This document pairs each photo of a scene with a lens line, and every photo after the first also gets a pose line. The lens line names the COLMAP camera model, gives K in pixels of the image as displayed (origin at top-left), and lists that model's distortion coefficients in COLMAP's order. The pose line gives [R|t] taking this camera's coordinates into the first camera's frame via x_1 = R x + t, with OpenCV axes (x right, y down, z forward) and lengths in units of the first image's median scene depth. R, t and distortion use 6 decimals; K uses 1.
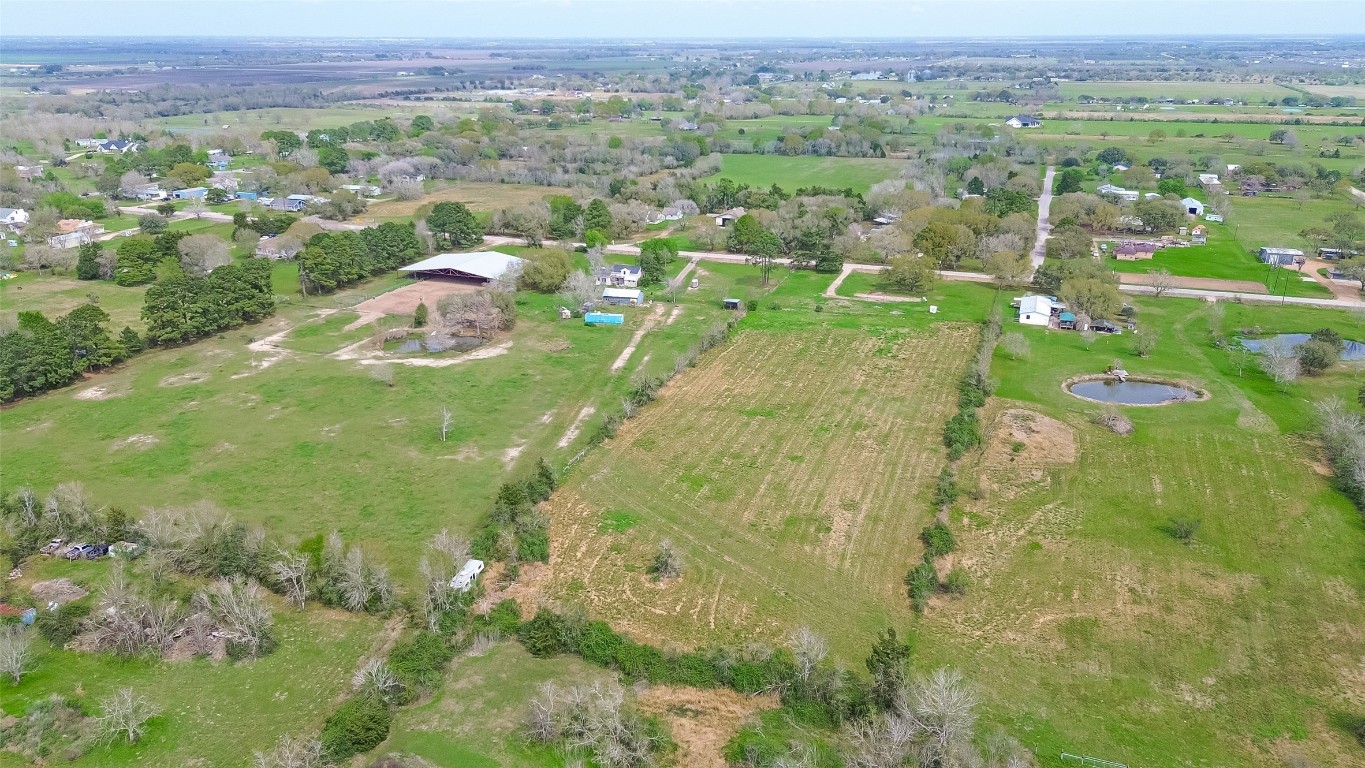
lens RADIAL K [[967.7, 0, 682.5], [0, 967.7, 384.0], [0, 0, 1]] dist [0.066992, -0.068749]
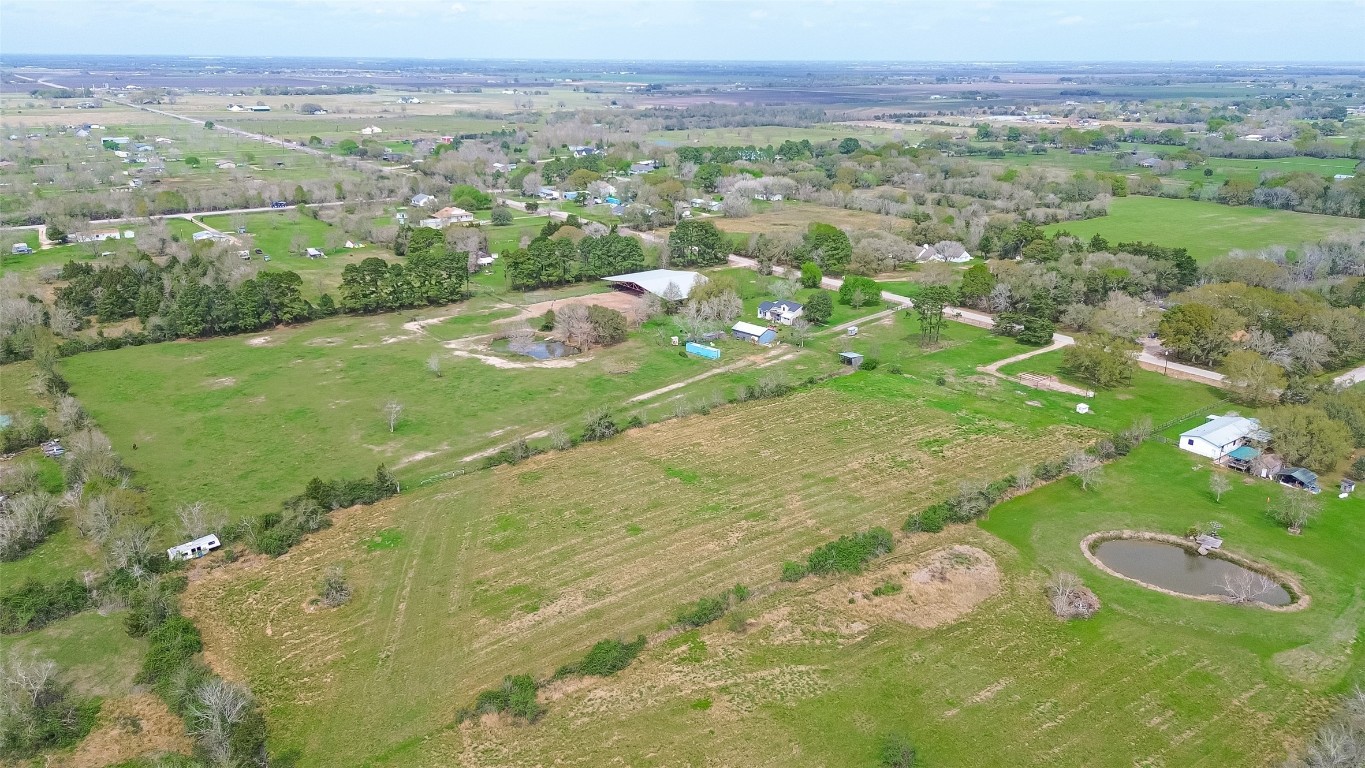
lens RADIAL K [[967.7, 0, 682.5], [0, 967.7, 384.0], [0, 0, 1]] dist [0.066992, -0.068749]
pose [[0.841527, 0.177800, -0.510117, 0.326999], [-0.188957, 0.981515, 0.030386, -0.050295], [0.506090, 0.070819, 0.859568, 0.140068]]
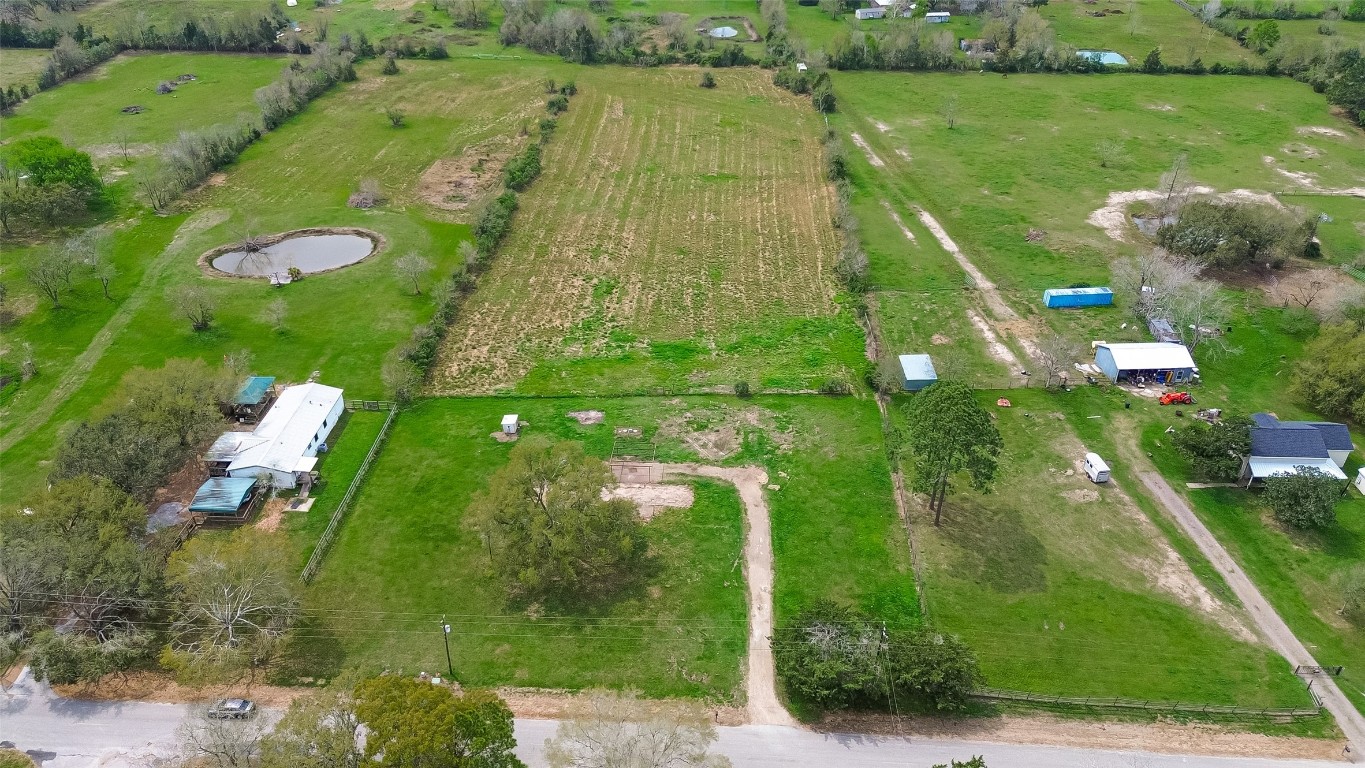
lens RADIAL K [[963.7, 0, 682.5], [0, 963.7, 384.0], [0, 0, 1]] dist [0.072068, -0.074695]
pose [[-0.956480, 0.155772, -0.246742, 0.247198], [-0.103355, 0.609917, 0.785697, -0.390352], [0.272882, 0.777005, -0.567273, 1.081027]]
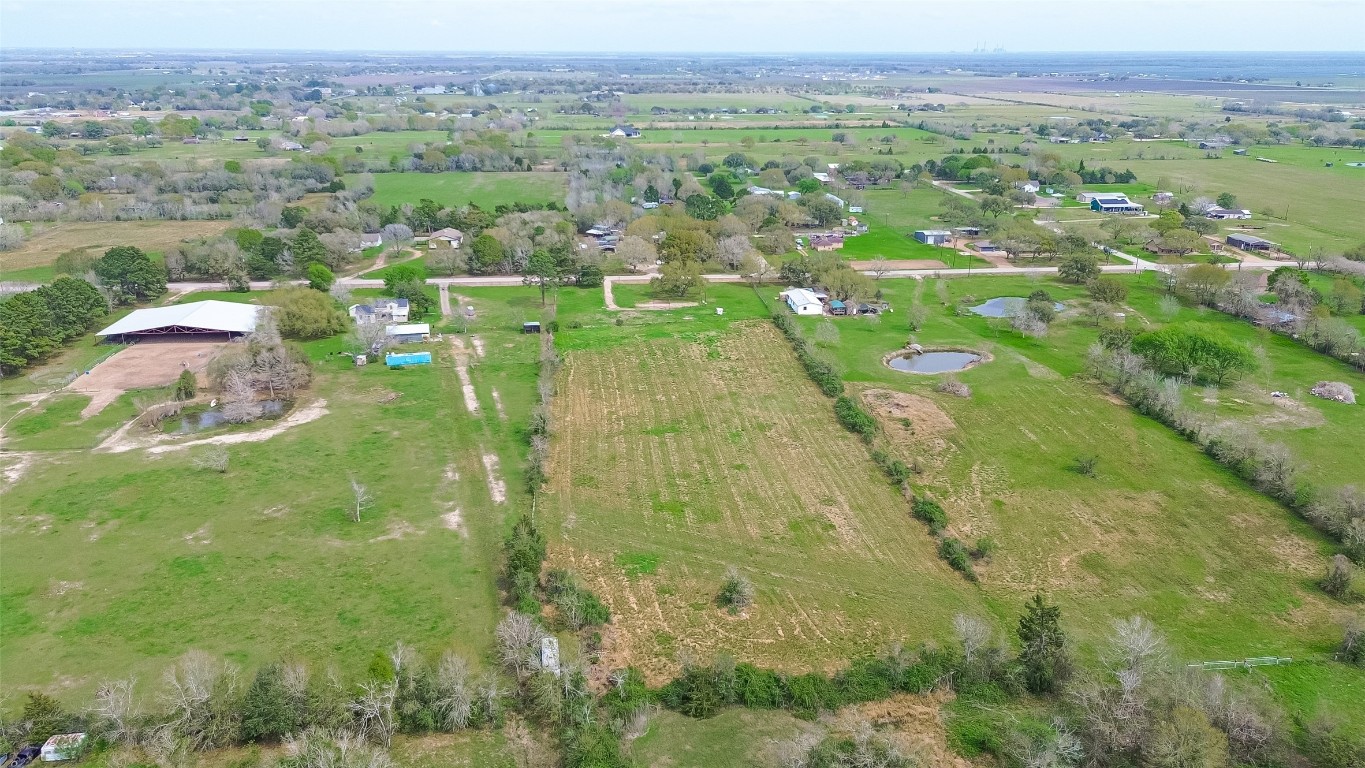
lens RADIAL K [[967.7, 0, 682.5], [0, 967.7, 384.0], [0, 0, 1]] dist [0.066992, -0.068749]
pose [[0.897458, -0.140917, 0.417984, -0.193908], [0.146226, 0.989059, 0.019482, -0.020917], [-0.416156, 0.043636, 0.908245, 0.058254]]
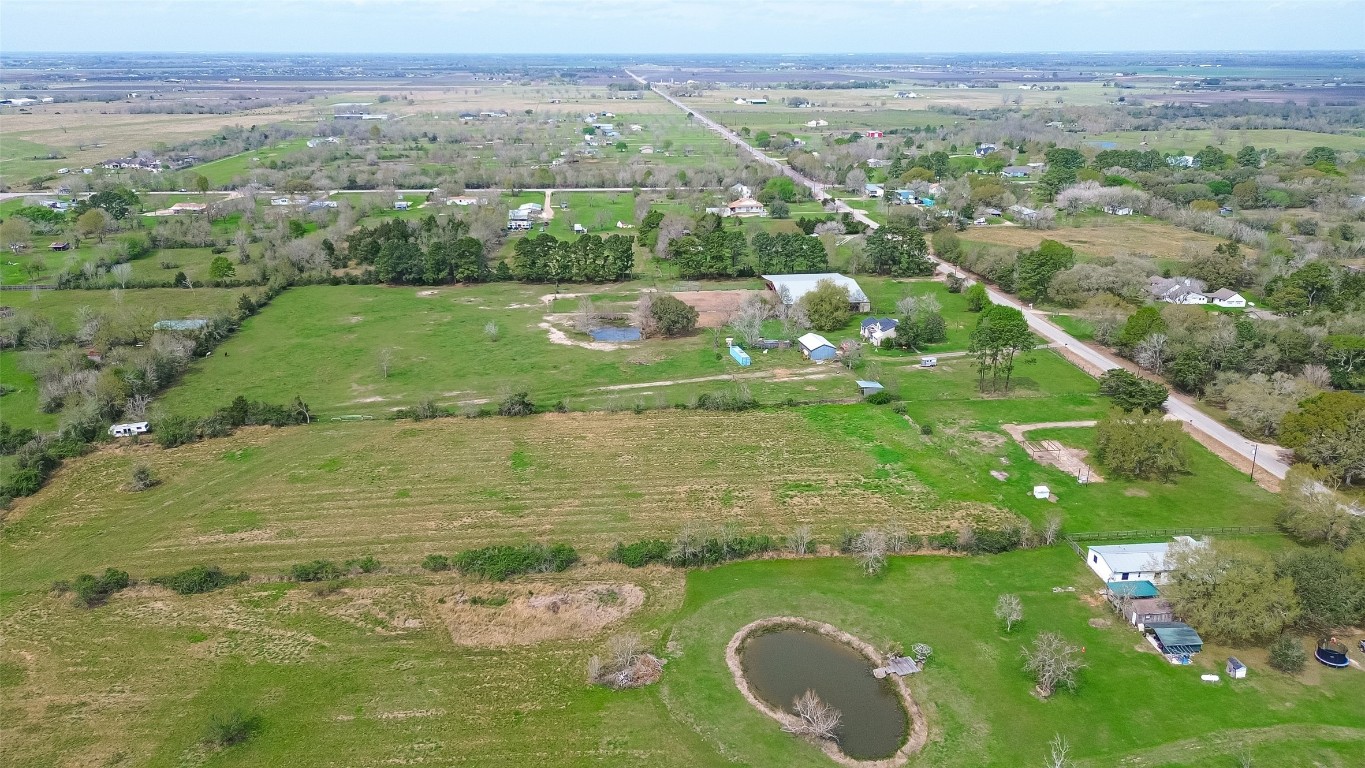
lens RADIAL K [[967.7, 0, 682.5], [0, 967.7, 384.0], [0, 0, 1]] dist [0.066992, -0.068749]
pose [[0.432593, 0.293650, -0.852428, 0.568350], [-0.304821, 0.937432, 0.168241, -0.149647], [0.848497, 0.187059, 0.495037, 0.415333]]
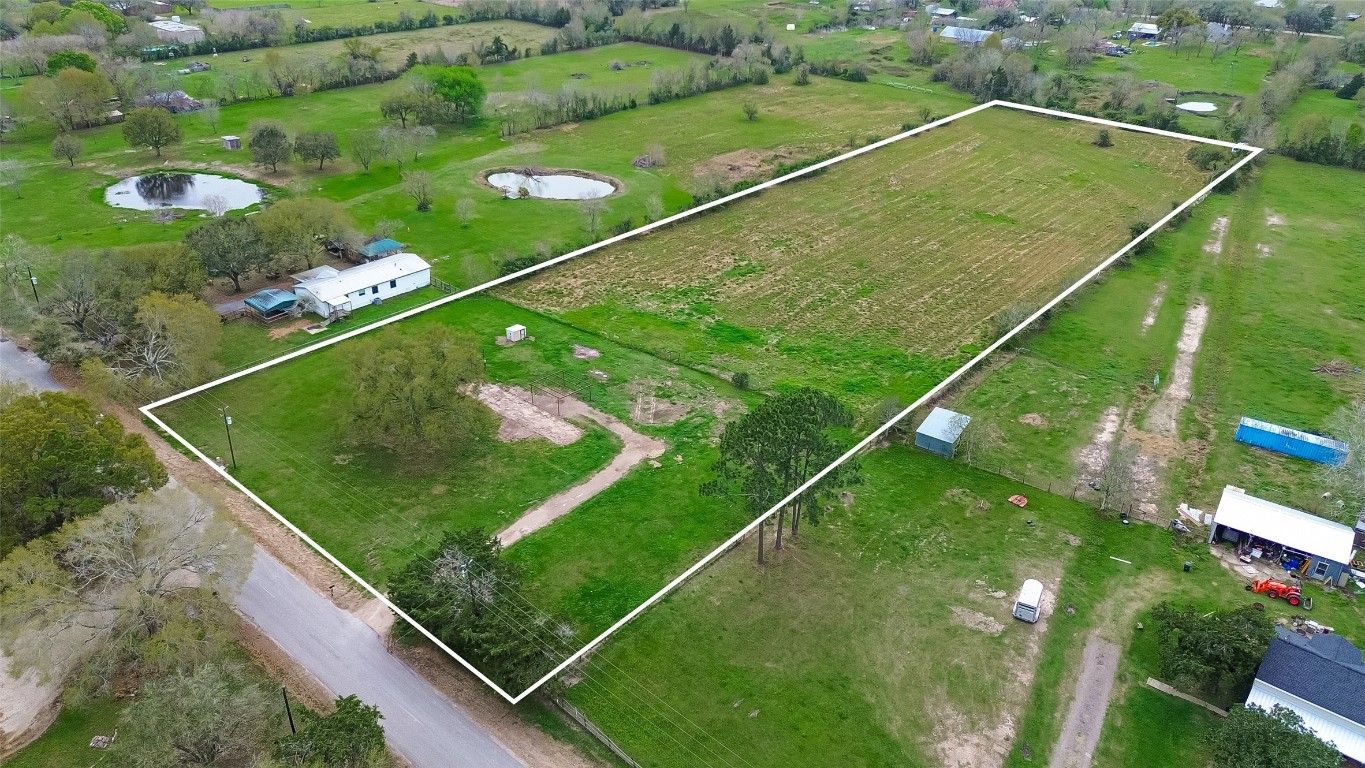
lens RADIAL K [[963.7, 0, 682.5], [0, 963.7, 384.0], [0, 0, 1]] dist [0.072068, -0.074695]
pose [[-0.935763, -0.187027, 0.298946, 0.031457], [0.099415, 0.673452, 0.732515, -0.337596], [-0.338326, 0.715180, -0.611598, 1.089057]]
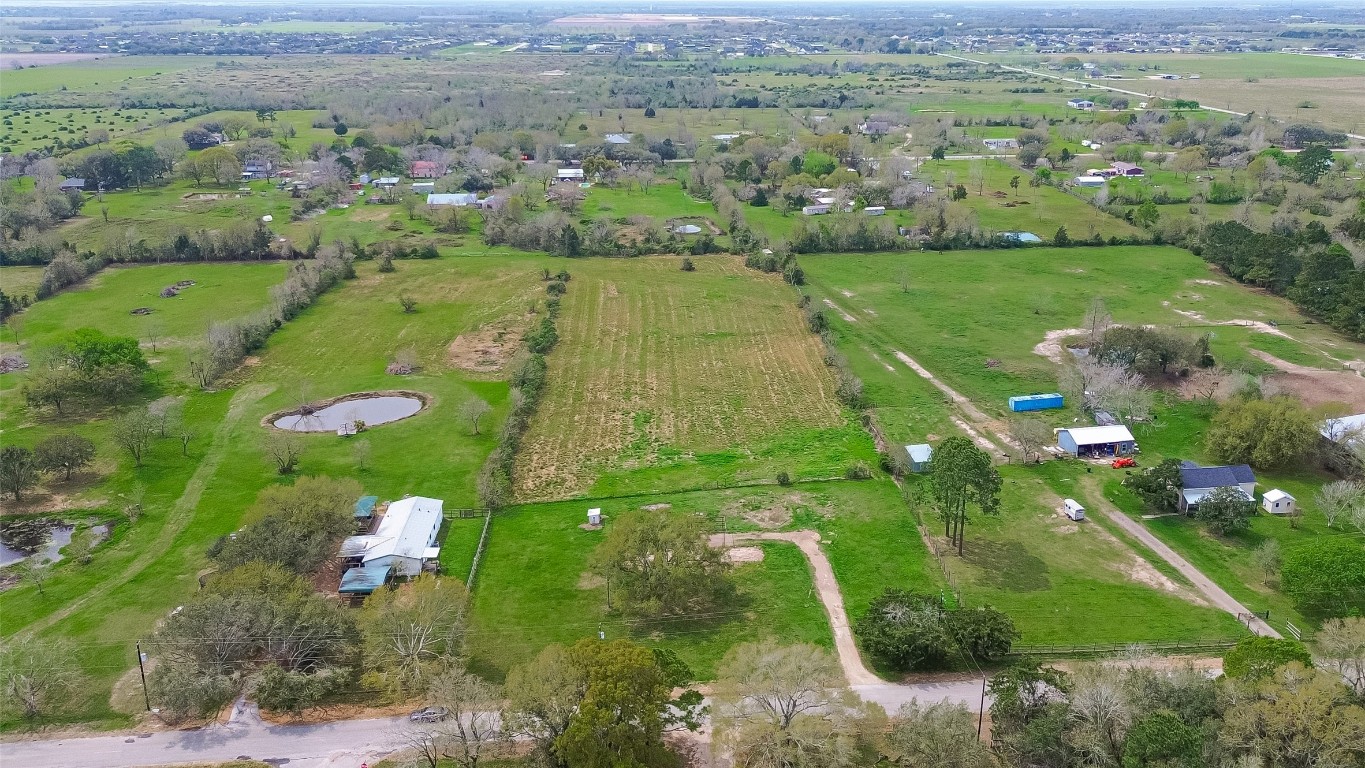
lens RADIAL K [[1065.7, 0, 752.8], [0, 1065.7, 319.2], [0, 0, 1]] dist [0.121870, -0.228879]
pose [[-0.900241, 0.123462, -0.417521, 0.352906], [-0.150216, 0.811998, 0.563999, -0.438912], [0.408659, 0.570453, -0.712447, 1.191602]]
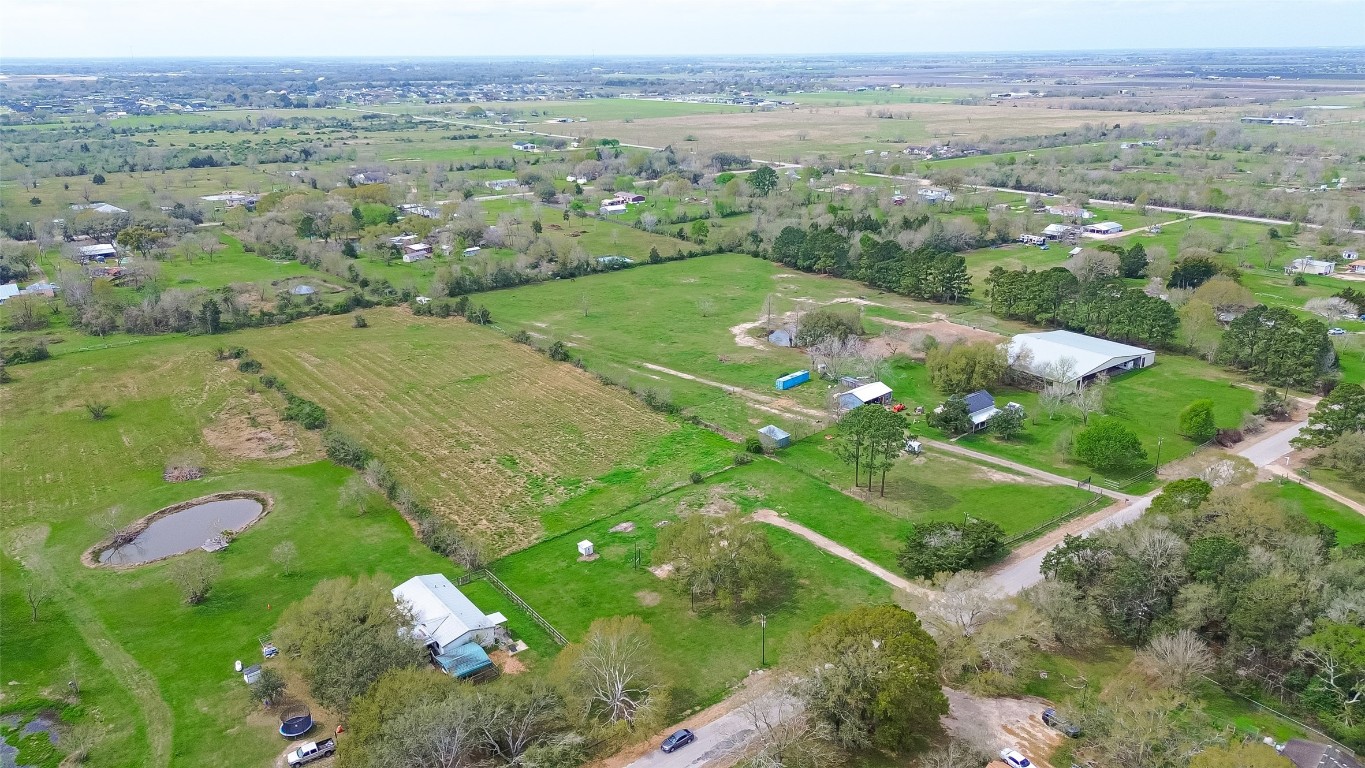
lens RADIAL K [[963.7, 0, 682.5], [0, 963.7, 384.0], [0, 0, 1]] dist [0.072068, -0.074695]
pose [[-0.537362, 0.278834, -0.795923, 0.555221], [-0.278694, 0.832030, 0.479641, -0.378404], [0.795972, 0.479560, -0.369392, 1.029681]]
